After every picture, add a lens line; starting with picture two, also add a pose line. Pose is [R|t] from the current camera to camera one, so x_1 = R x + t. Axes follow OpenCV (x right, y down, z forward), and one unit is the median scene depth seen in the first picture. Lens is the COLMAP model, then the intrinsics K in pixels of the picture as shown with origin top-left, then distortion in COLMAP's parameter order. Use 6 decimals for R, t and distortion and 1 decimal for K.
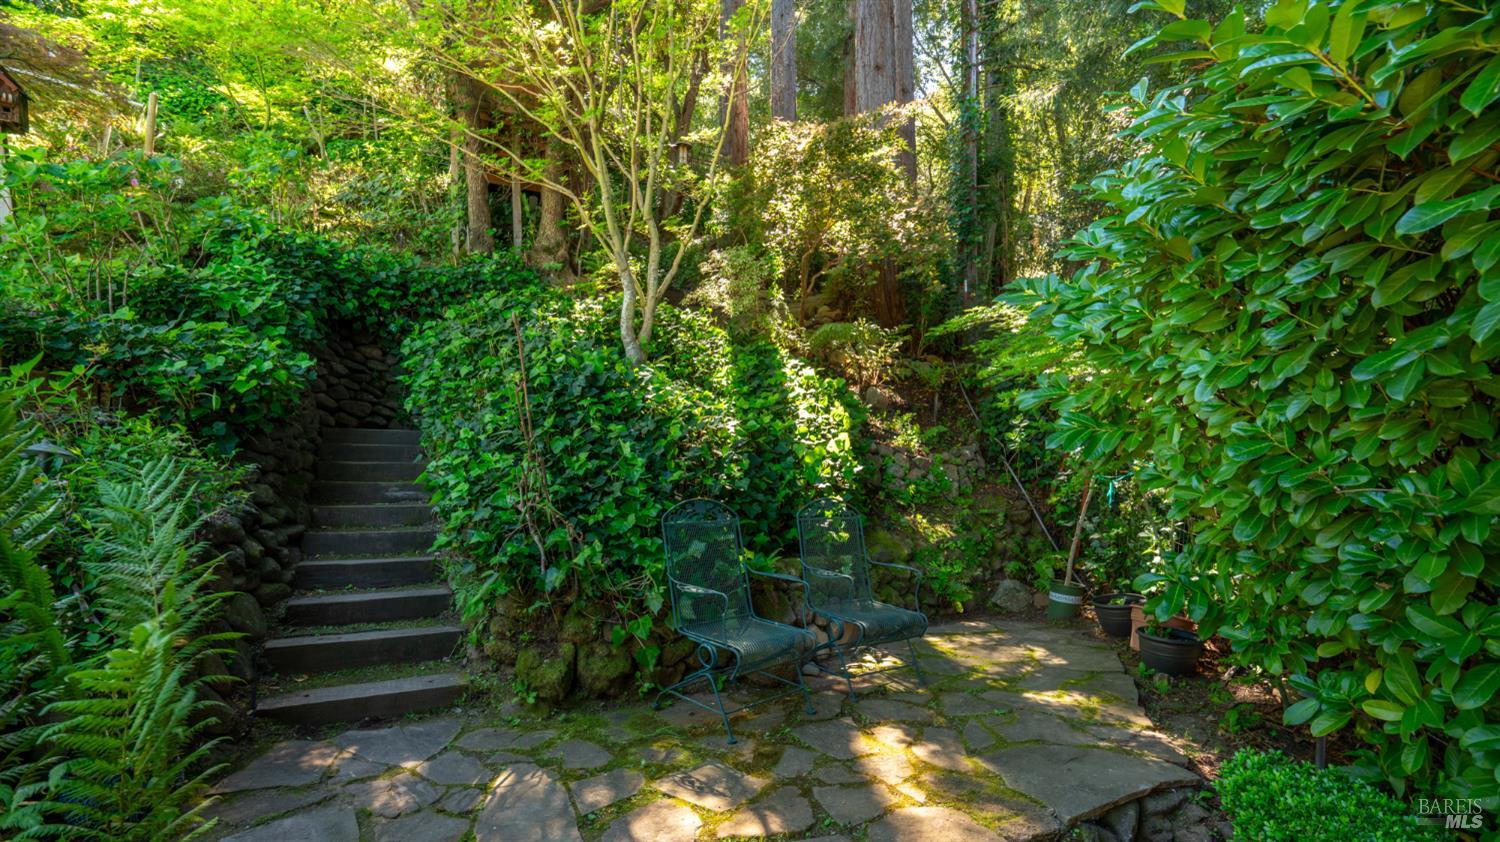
lens RADIAL K [[690.0, 0, 753.6], [0, 690.0, 499.8], [0, 0, 1]] dist [-0.053660, 0.018866]
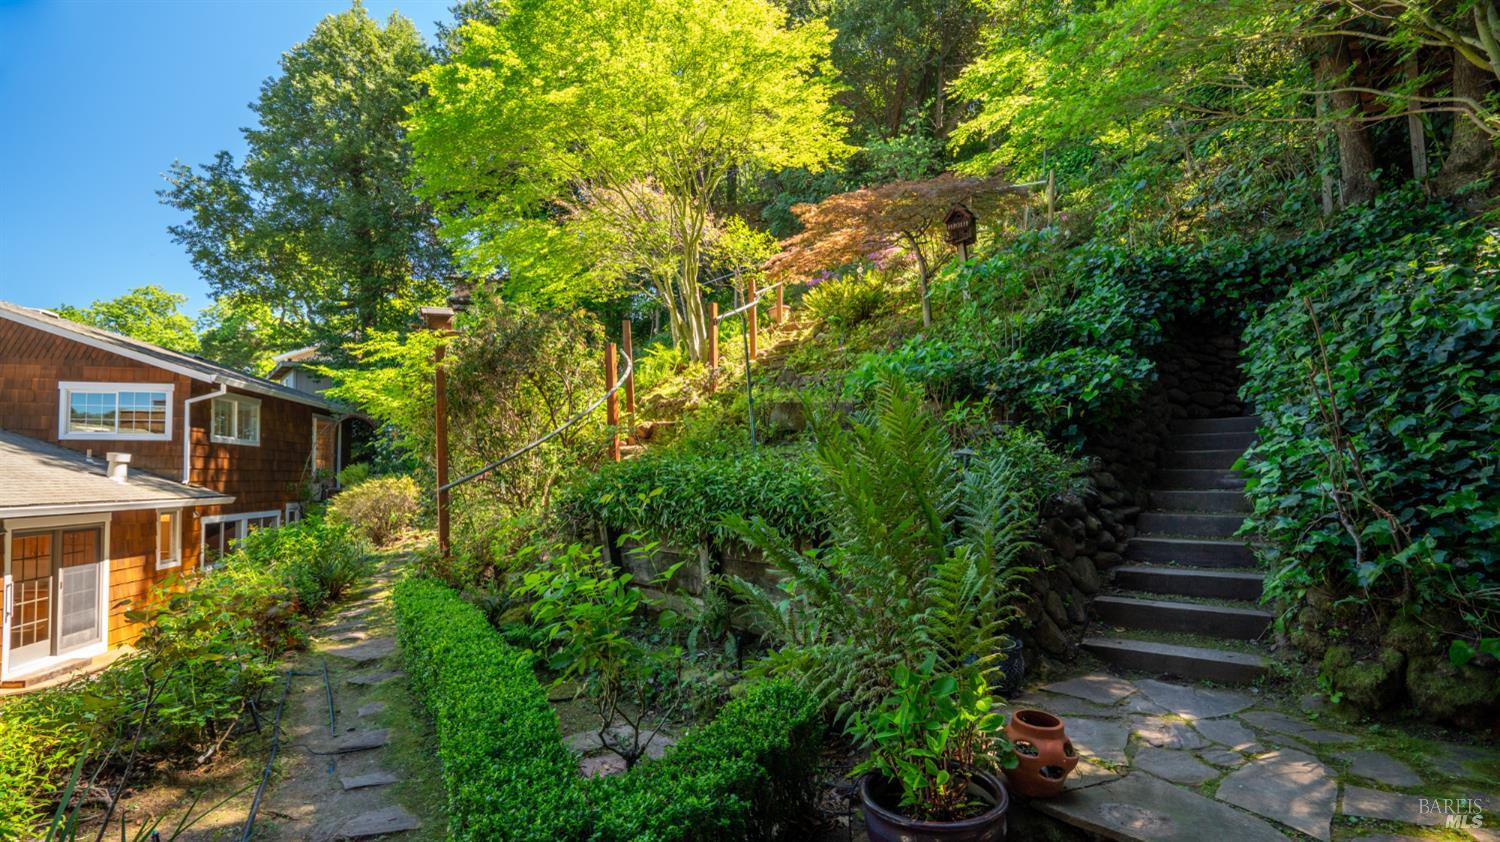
lens RADIAL K [[696.2, 0, 750.6], [0, 696.2, 458.9], [0, 0, 1]] dist [-0.051471, 0.022508]
pose [[0.386329, -0.025176, -0.922018, 0.192310], [-0.011935, 0.999407, -0.032290, 0.000828], [0.922284, 0.023479, 0.385799, -0.094583]]
